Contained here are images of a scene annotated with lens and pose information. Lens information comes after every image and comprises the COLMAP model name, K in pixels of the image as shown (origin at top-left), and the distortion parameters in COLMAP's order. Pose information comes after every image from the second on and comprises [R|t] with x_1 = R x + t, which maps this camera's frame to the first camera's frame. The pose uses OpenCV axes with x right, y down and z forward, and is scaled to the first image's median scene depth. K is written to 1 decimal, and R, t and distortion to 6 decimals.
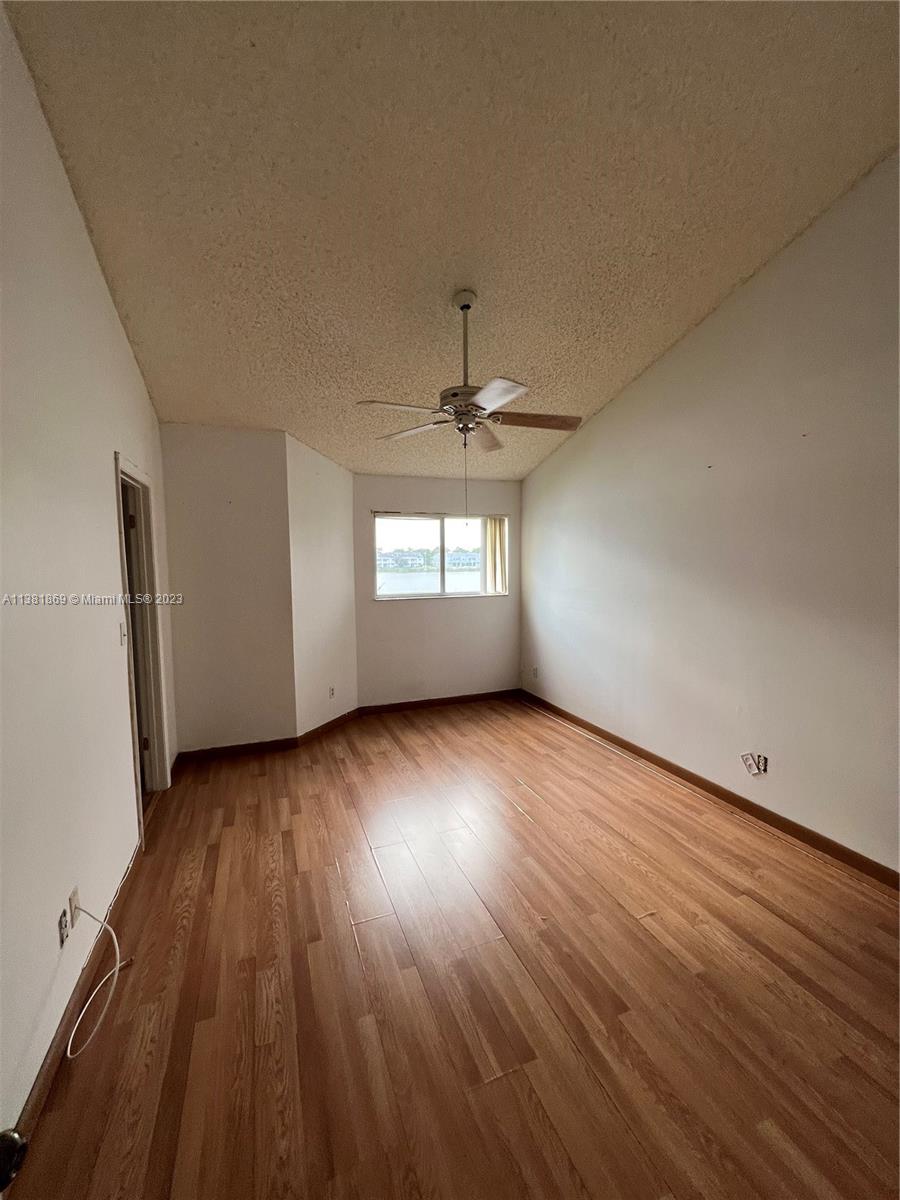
lens RADIAL K [[480.0, 0, 450.0], [0, 480.0, 600.0], [0, 0, 1]] dist [-0.001960, 0.000735]
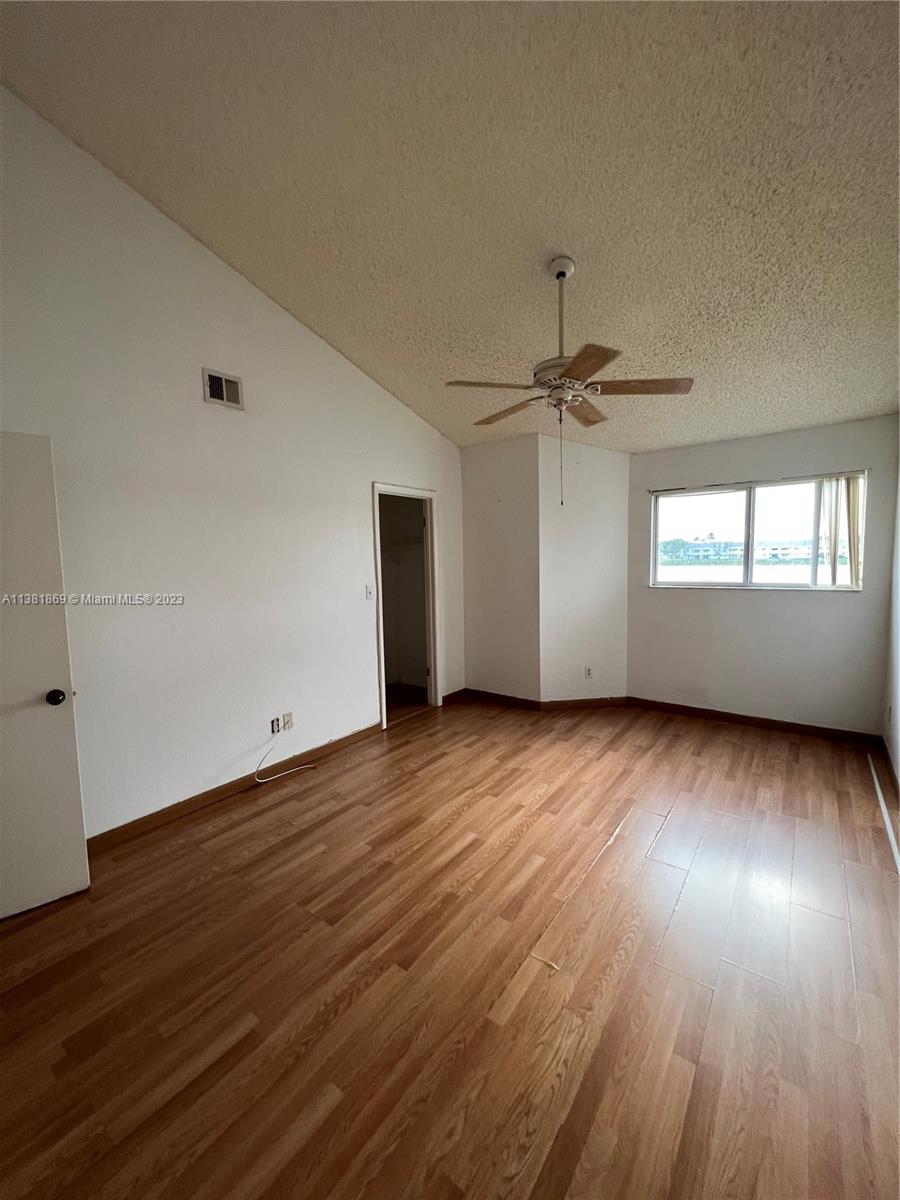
lens RADIAL K [[480.0, 0, 450.0], [0, 480.0, 600.0], [0, 0, 1]] dist [-0.001960, 0.000735]
pose [[0.523004, 0.072651, -0.849229, 0.595105], [-0.054127, 0.997181, 0.051973, -0.002934], [0.850610, 0.018784, 0.525461, 0.247107]]
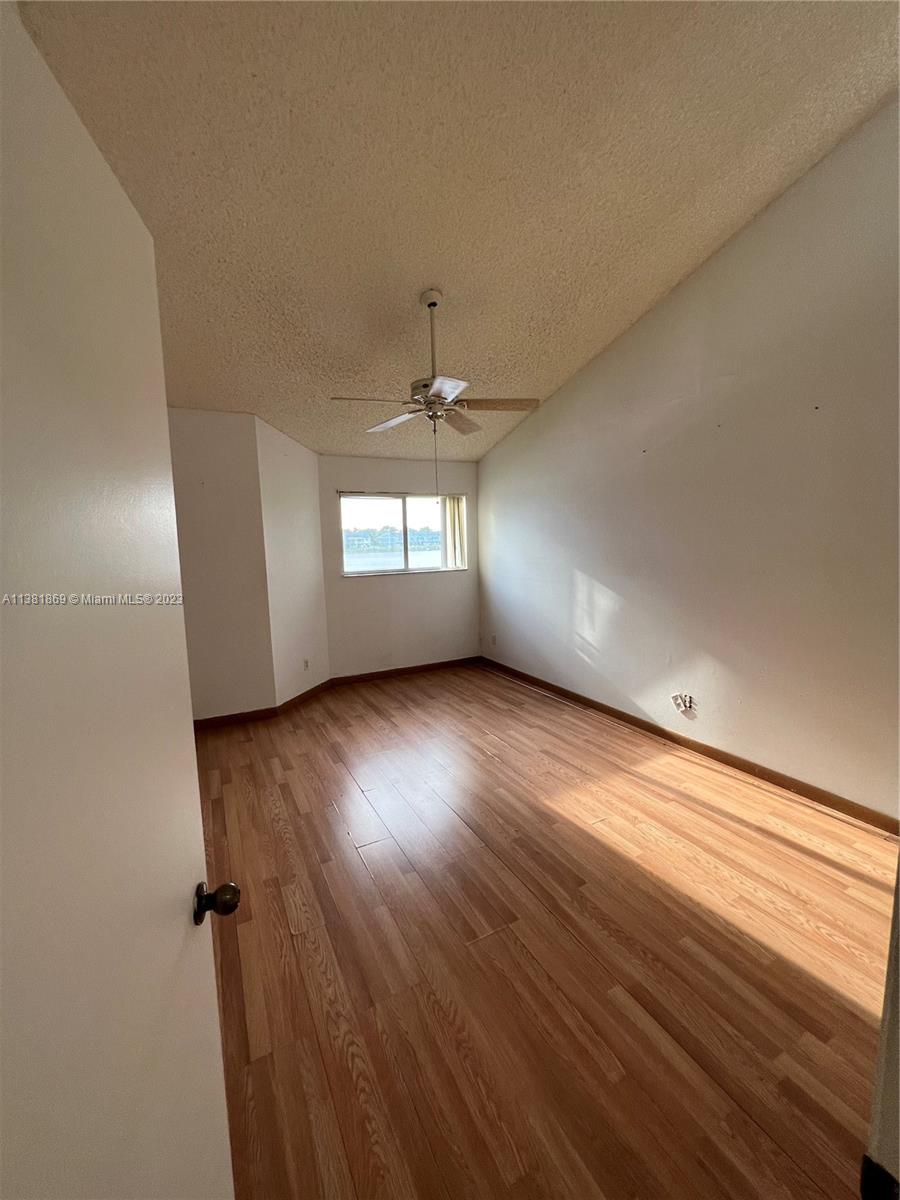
lens RADIAL K [[480.0, 0, 450.0], [0, 480.0, 600.0], [0, 0, 1]] dist [-0.001960, 0.000735]
pose [[0.994036, -0.030100, 0.104811, -0.048124], [0.025576, 0.998693, 0.044247, 0.015157], [-0.106006, -0.041303, 0.993507, -0.097216]]
